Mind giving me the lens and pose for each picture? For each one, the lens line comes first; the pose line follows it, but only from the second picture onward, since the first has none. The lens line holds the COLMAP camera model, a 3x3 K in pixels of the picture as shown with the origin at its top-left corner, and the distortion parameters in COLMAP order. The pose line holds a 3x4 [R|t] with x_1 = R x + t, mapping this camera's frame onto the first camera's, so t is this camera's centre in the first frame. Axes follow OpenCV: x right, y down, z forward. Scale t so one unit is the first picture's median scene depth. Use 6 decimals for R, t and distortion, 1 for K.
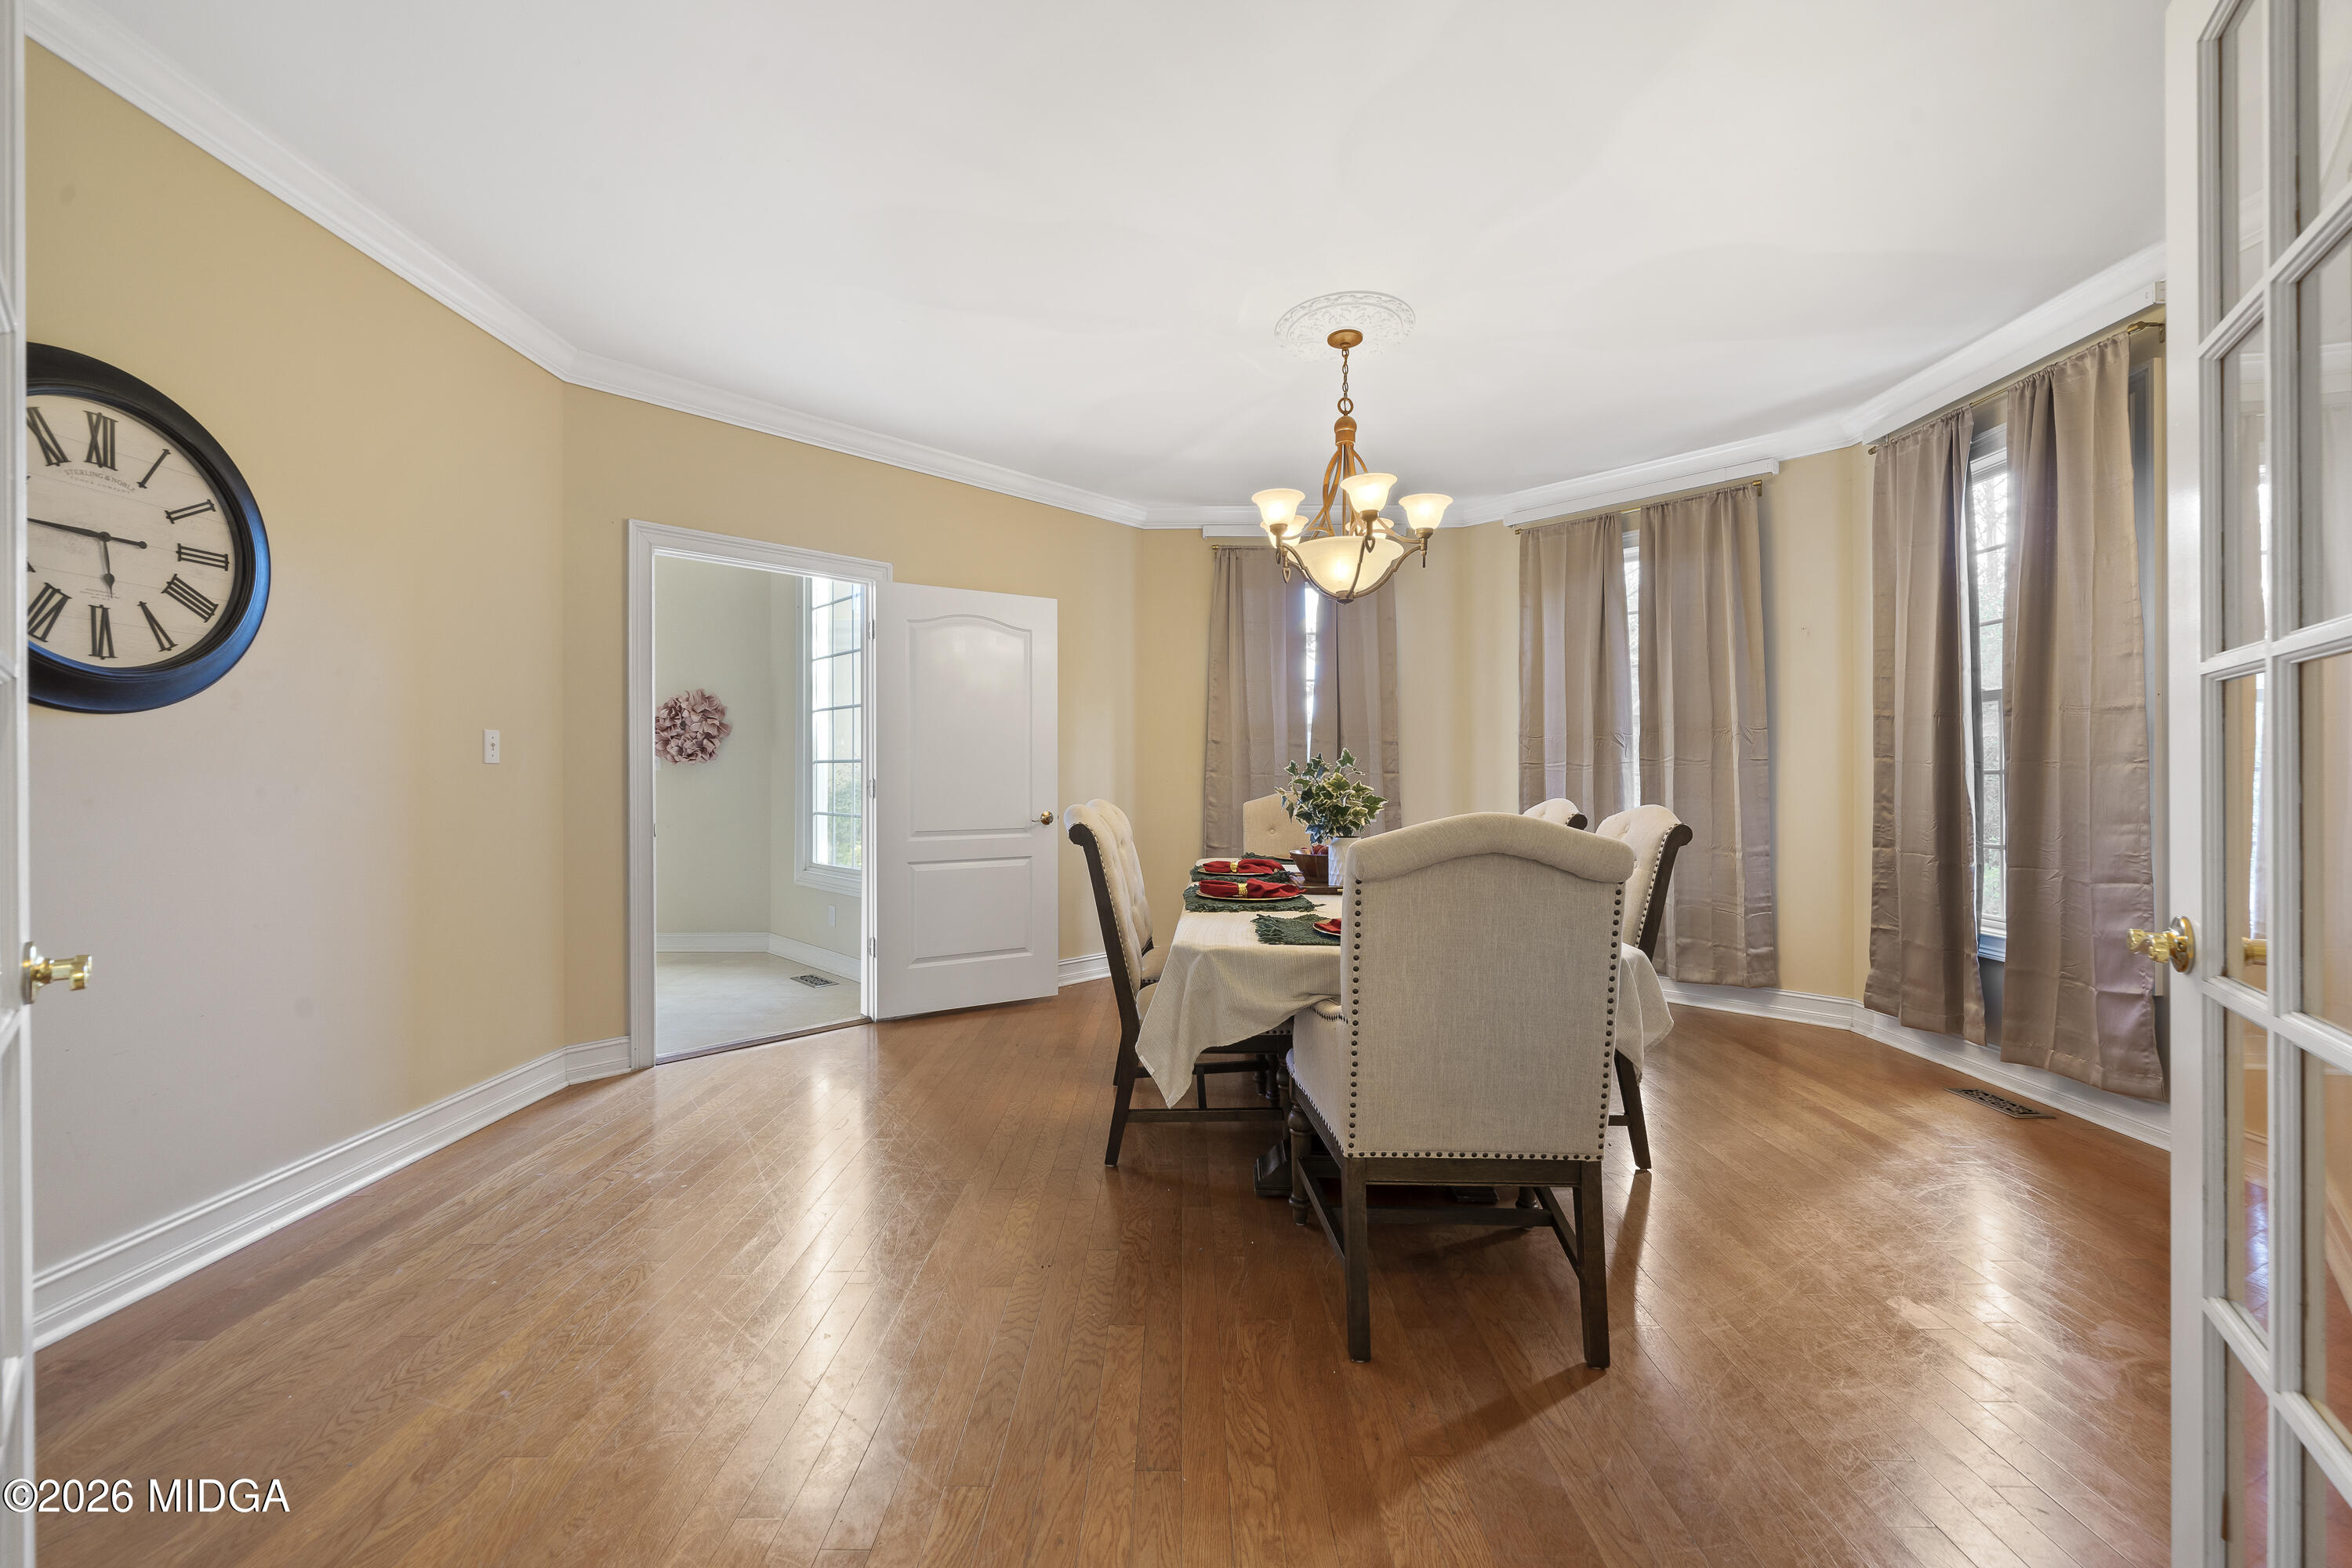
lens RADIAL K [[895.4, 0, 1174.0], [0, 895.4, 782.7], [0, 0, 1]] dist [-0.007924, -0.000893]
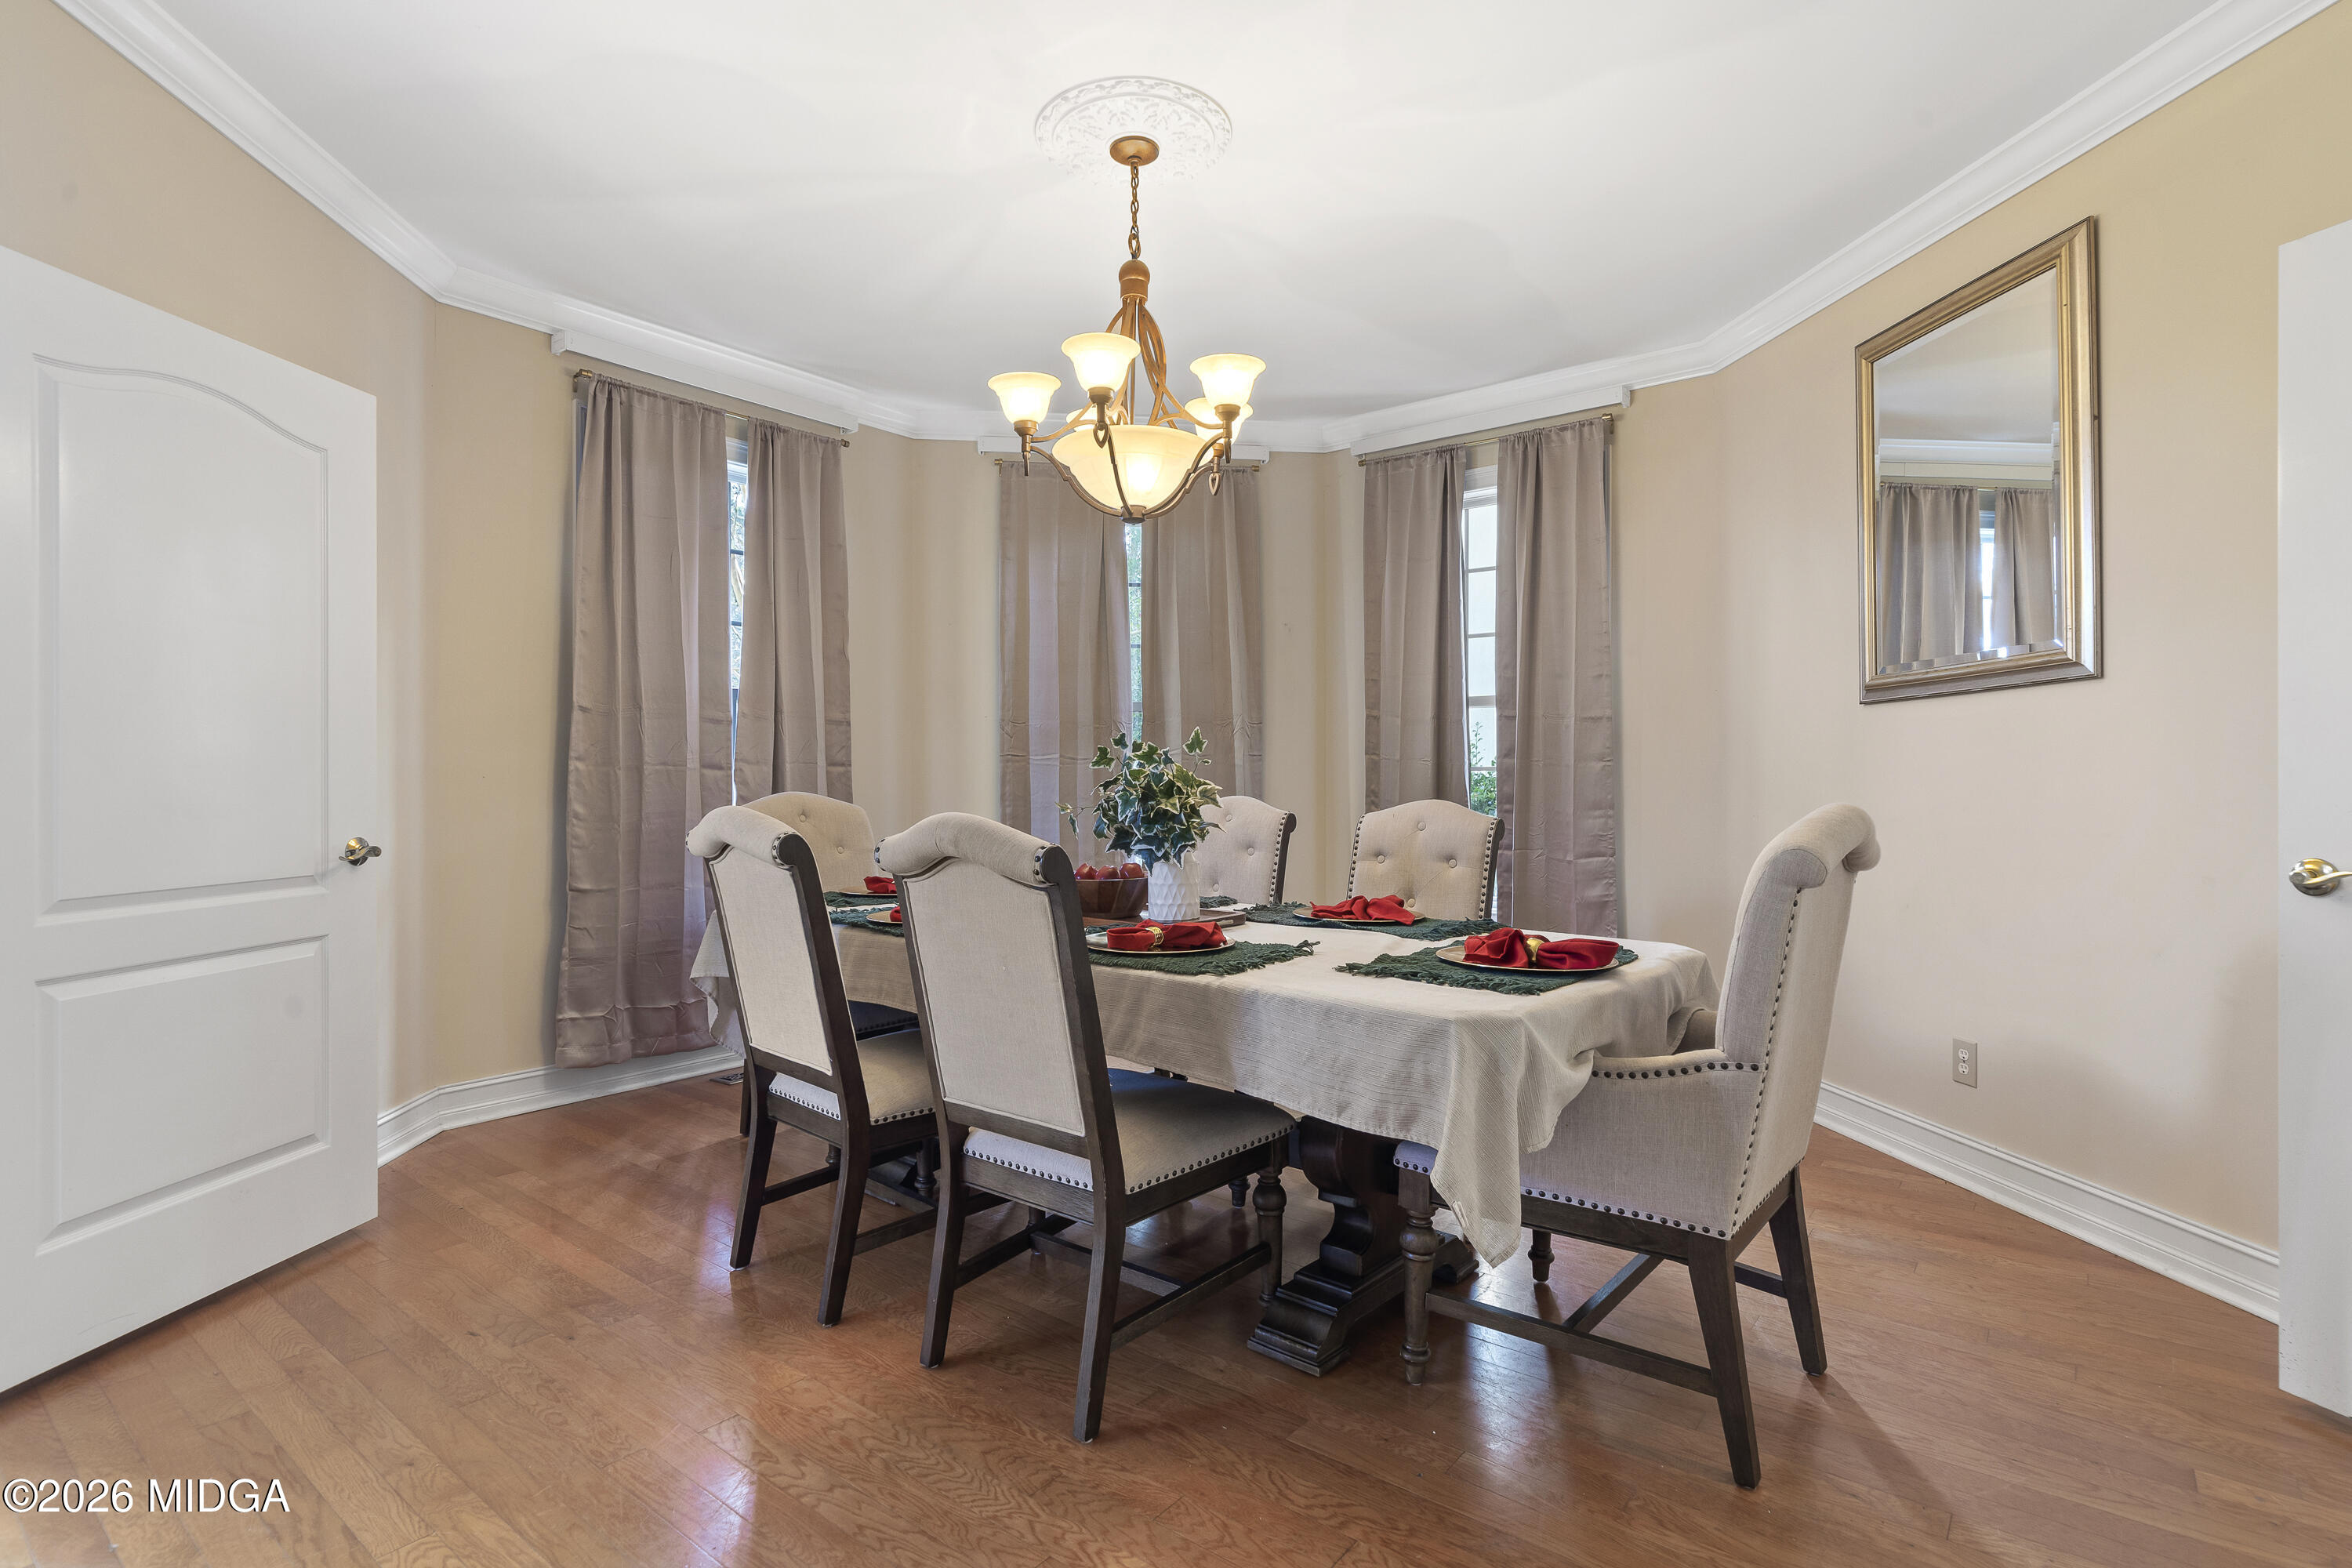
lens RADIAL K [[1129.0, 0, 1175.3], [0, 1129.0, 777.2], [0, 0, 1]] dist [-0.000113, -0.000010]
pose [[0.629544, 0.001728, 0.776963, -0.460180], [0.001615, 0.999992, -0.003532, 0.003871], [-0.776963, 0.003478, 0.629537, 0.390252]]
